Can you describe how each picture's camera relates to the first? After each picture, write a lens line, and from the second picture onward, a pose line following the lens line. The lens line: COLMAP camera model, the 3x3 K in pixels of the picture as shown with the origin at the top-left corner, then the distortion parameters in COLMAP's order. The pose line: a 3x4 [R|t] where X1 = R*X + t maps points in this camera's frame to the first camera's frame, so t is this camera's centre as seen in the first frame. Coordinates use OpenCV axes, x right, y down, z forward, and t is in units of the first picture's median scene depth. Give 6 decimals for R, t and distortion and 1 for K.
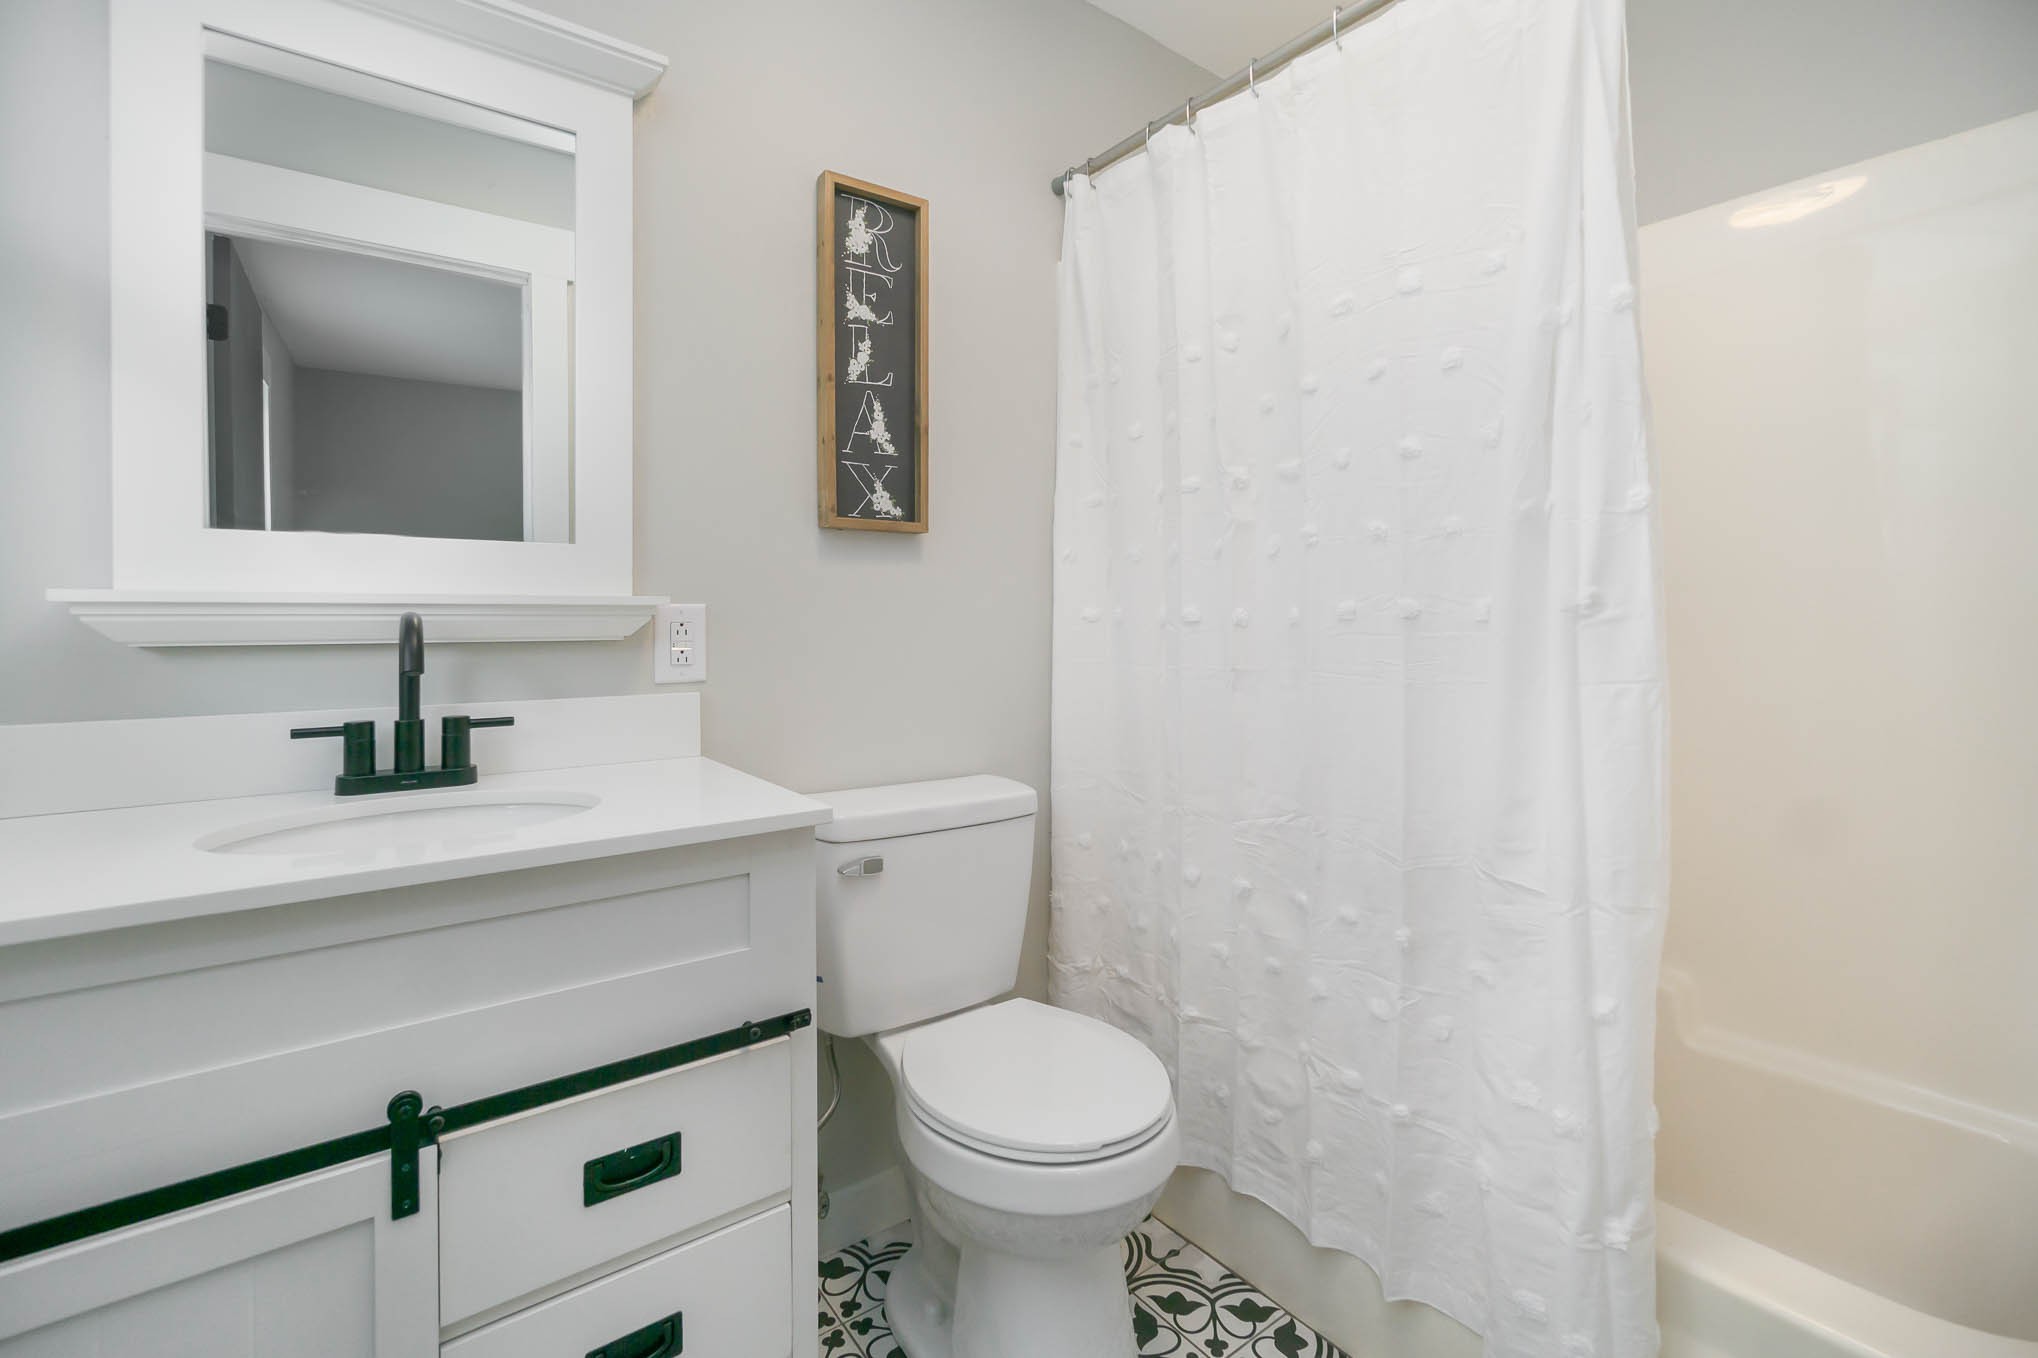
lens RADIAL K [[876.1, 0, 1026.0], [0, 876.1, 664.3], [0, 0, 1]] dist [0.000855, 0.000849]
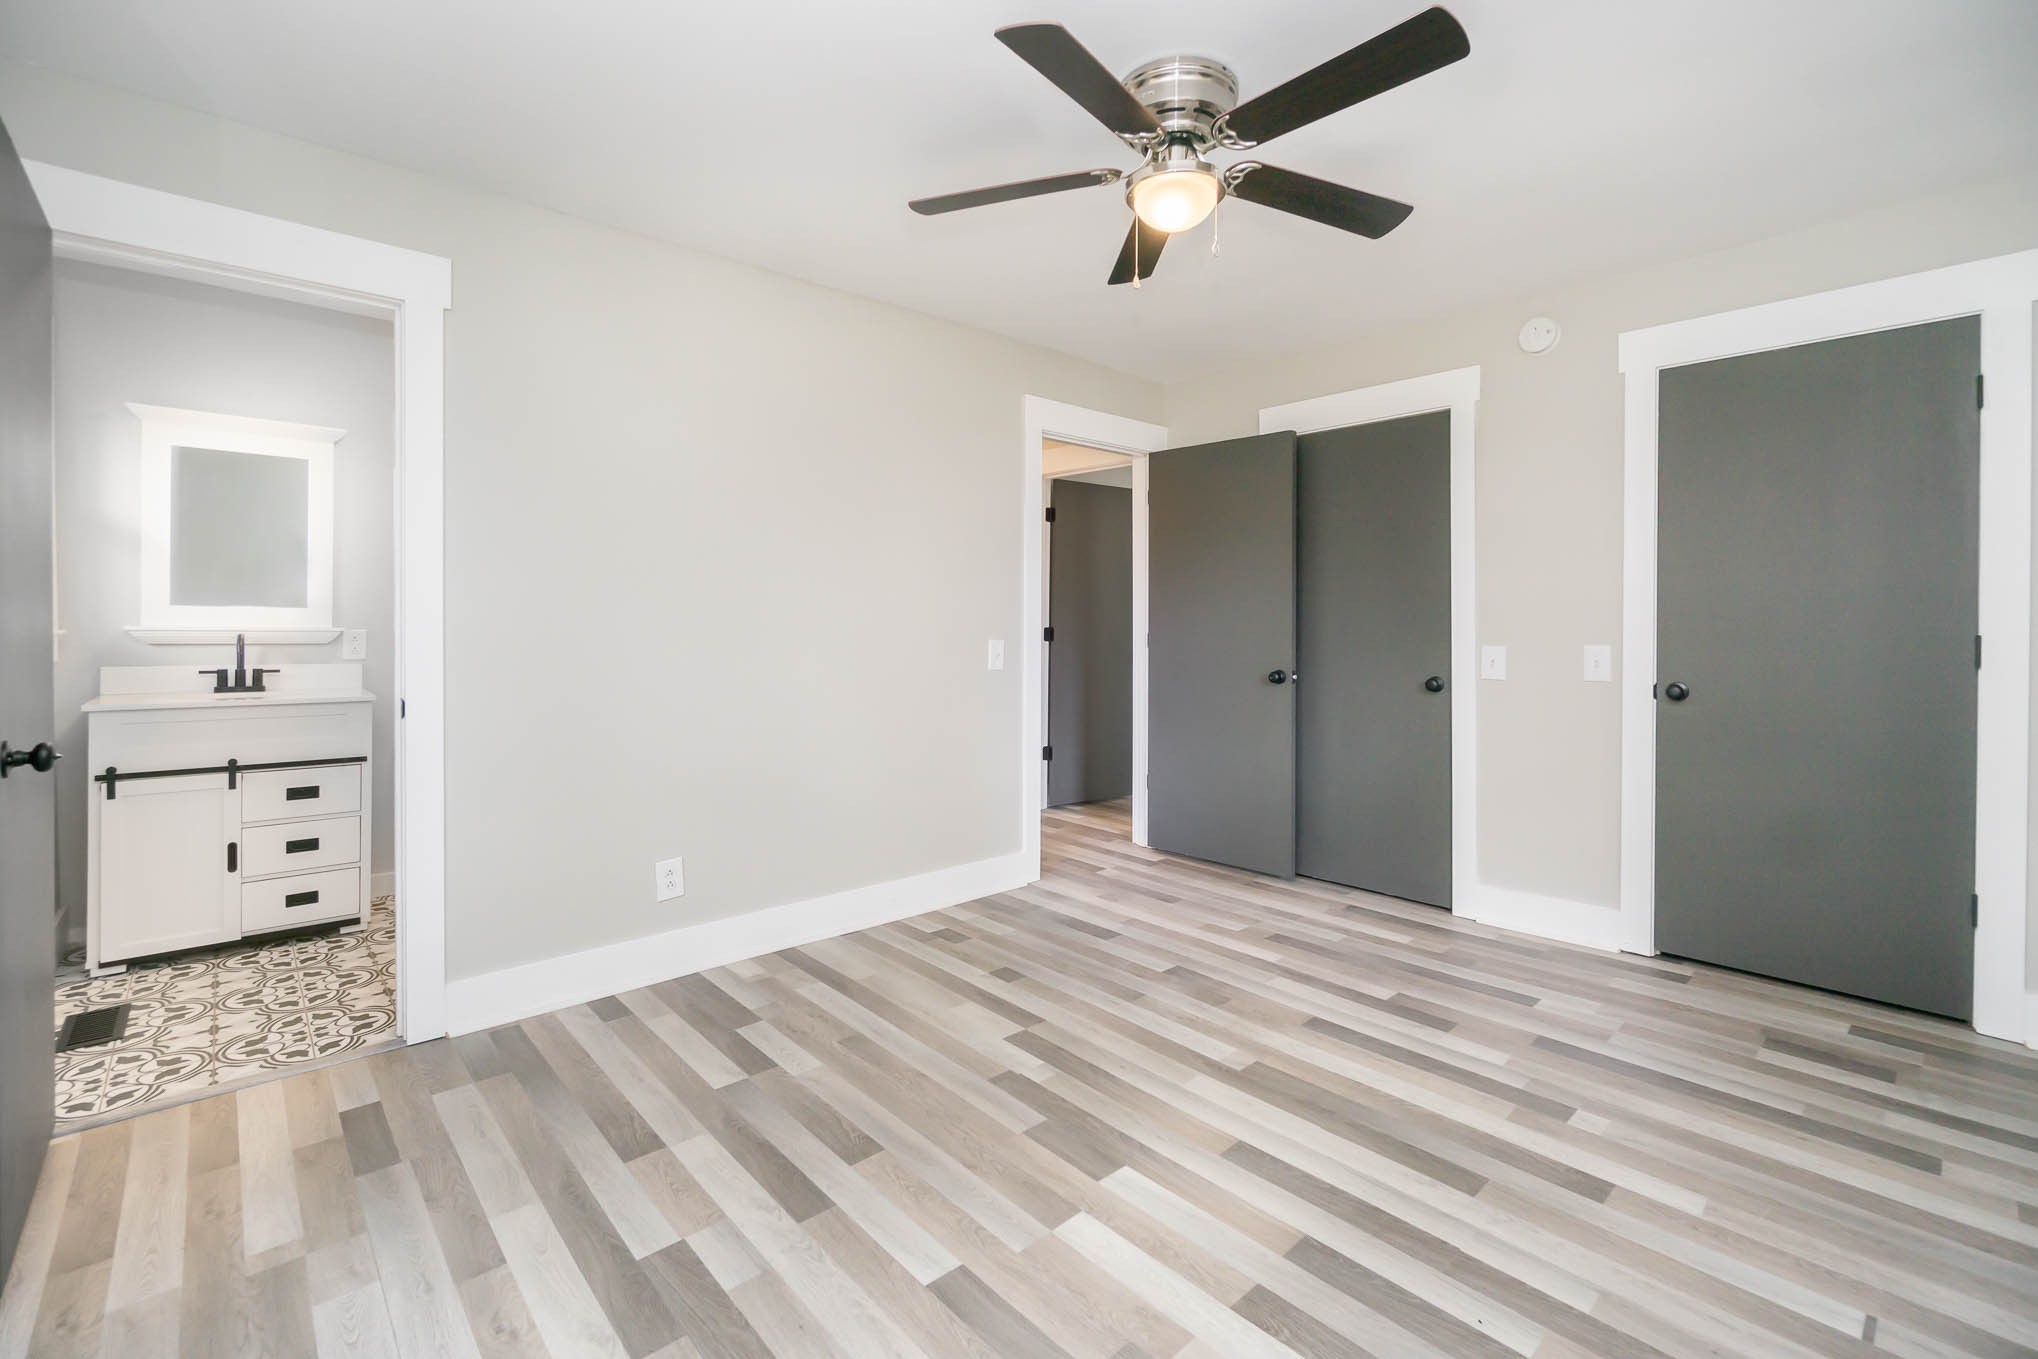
lens RADIAL K [[876.1, 0, 1006.1], [0, 876.1, 661.7], [0, 0, 1]] dist [0.000855, 0.000849]
pose [[0.997137, 0.007351, 0.075254, 1.671000], [-0.006654, 0.999933, -0.009509, 0.049744], [-0.075319, 0.008981, 0.997119, -2.172982]]
